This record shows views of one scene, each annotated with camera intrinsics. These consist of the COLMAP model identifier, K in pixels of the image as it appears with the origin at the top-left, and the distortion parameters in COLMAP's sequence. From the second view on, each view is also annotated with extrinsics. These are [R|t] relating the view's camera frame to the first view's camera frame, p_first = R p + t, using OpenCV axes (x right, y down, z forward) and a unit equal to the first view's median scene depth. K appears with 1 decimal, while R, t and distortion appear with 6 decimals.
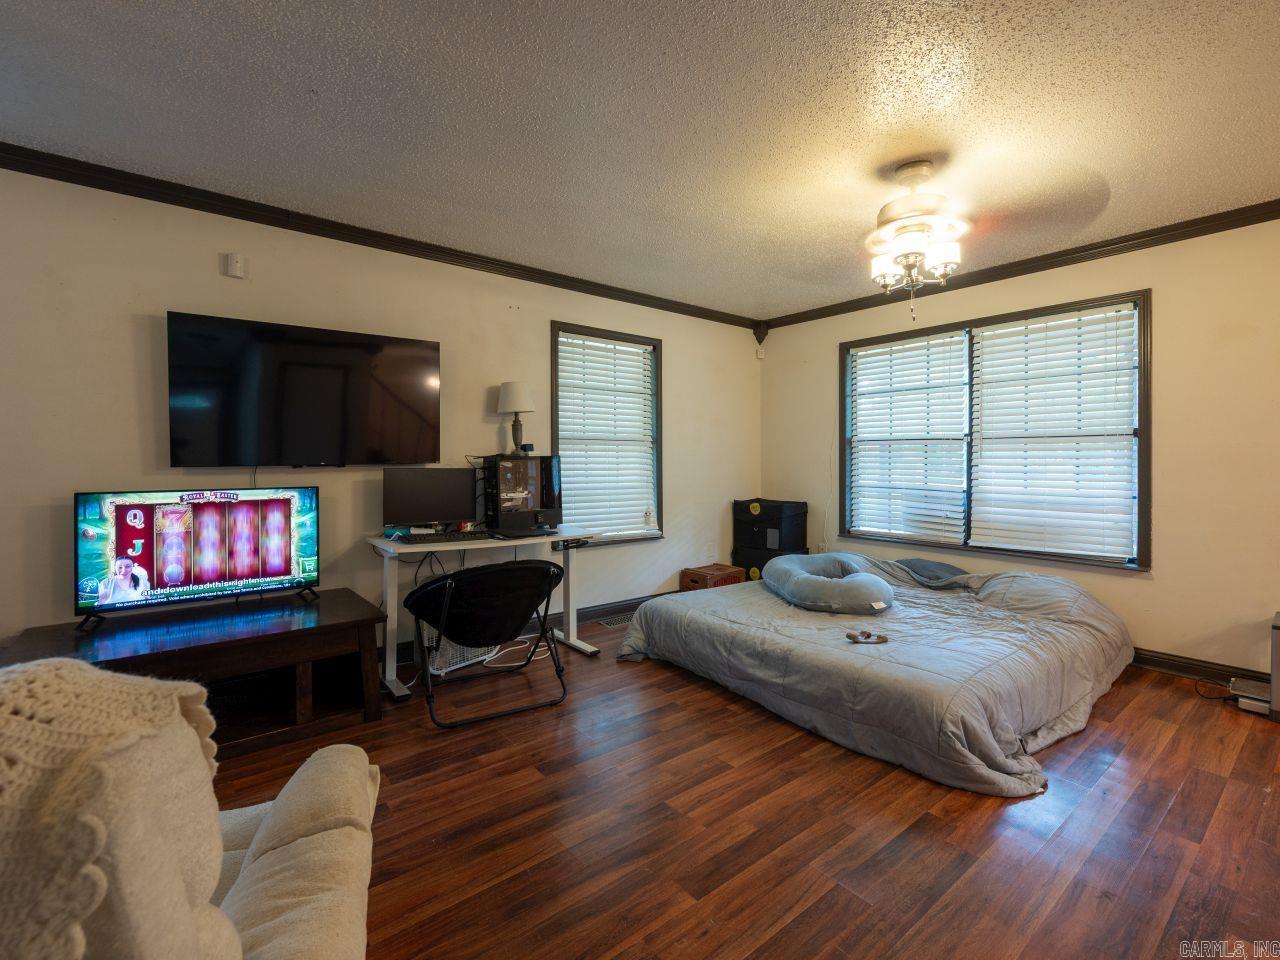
lens RADIAL K [[581.5, 0, 636.5], [0, 581.5, 462.7], [0, 0, 1]] dist [-0.000273, -0.000304]
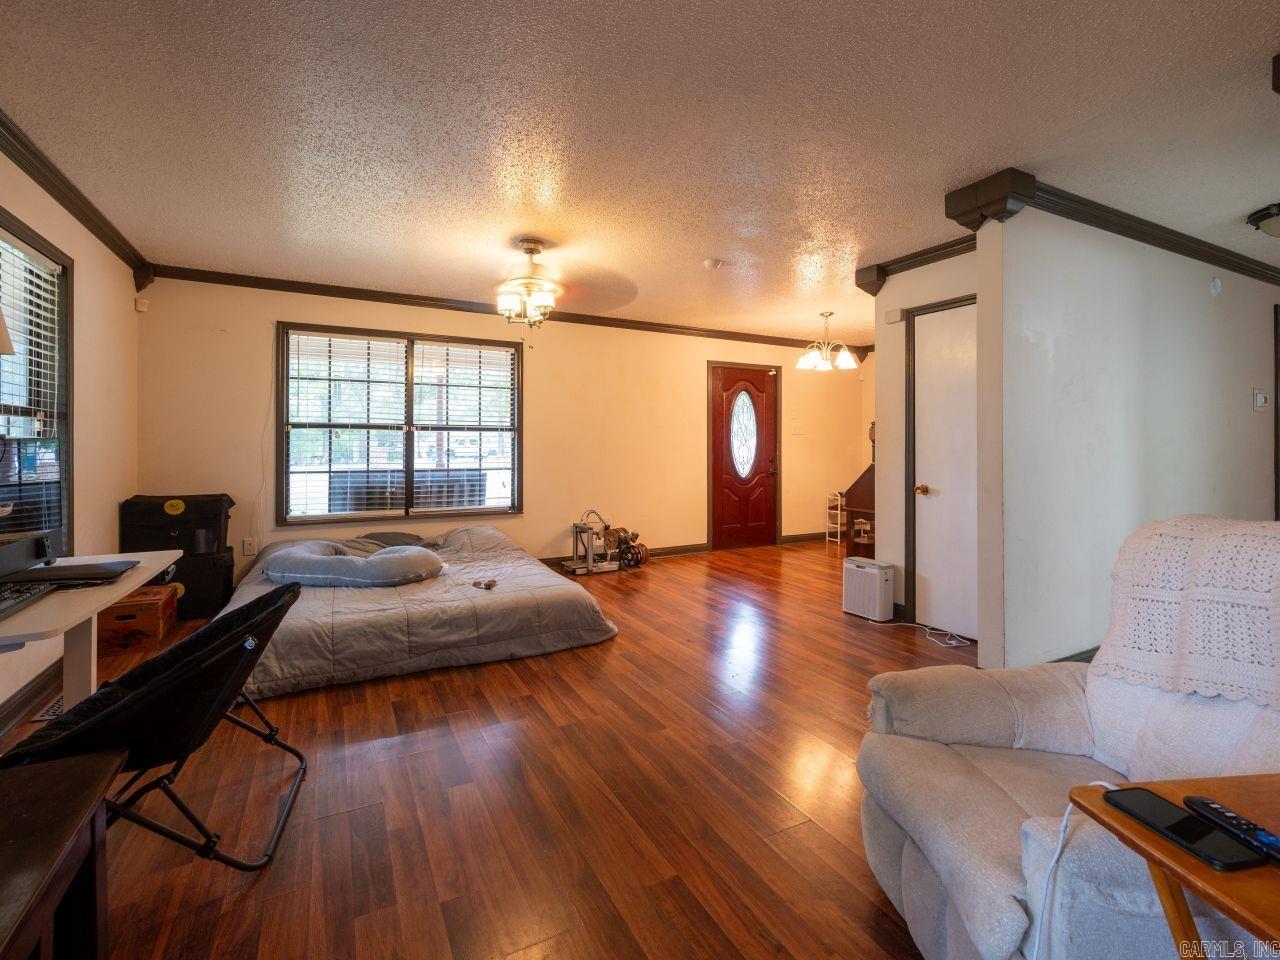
lens RADIAL K [[584.1, 0, 638.0], [0, 584.1, 439.5], [0, 0, 1]] dist [-0.000321, -0.000060]
pose [[0.188062, 0.007640, 0.982127, -0.828403], [0.001690, 0.999966, -0.008102, -0.008528], [-0.982156, 0.003184, 0.188043, 0.438745]]
